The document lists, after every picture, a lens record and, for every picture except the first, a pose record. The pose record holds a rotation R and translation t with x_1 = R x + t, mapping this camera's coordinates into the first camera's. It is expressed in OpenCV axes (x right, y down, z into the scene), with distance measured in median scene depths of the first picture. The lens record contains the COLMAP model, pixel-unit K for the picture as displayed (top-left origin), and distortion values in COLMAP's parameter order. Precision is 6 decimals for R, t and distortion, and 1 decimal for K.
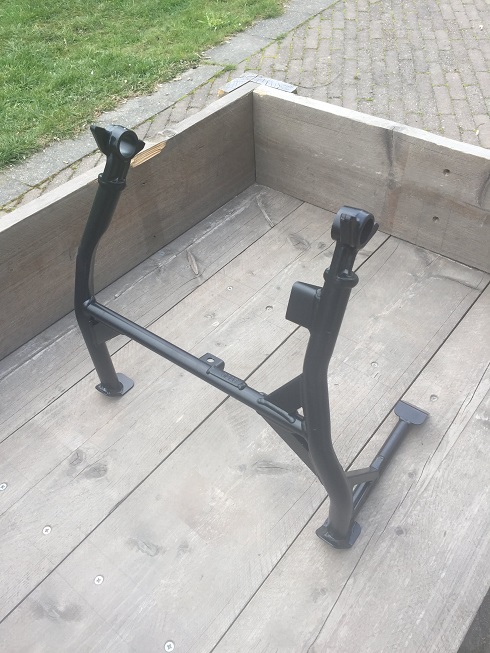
lens RADIAL K [[560.9, 0, 248.2], [0, 560.9, 329.6], [0, 0, 1]] dist [0.052830, -0.037358]
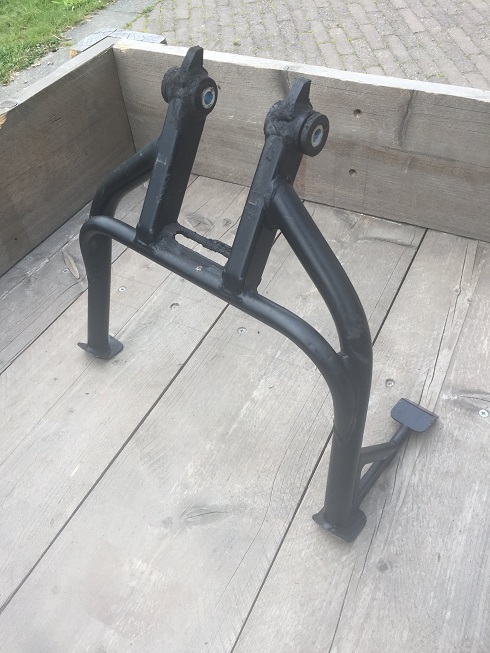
lens RADIAL K [[560.9, 0, 246.9], [0, 560.9, 328.0], [0, 0, 1]] dist [0.052830, -0.037358]
pose [[0.978182, -0.161978, 0.130088, 0.029049], [0.161587, 0.986764, 0.013629, -0.001295], [-0.130574, 0.007689, 0.991409, 0.188934]]
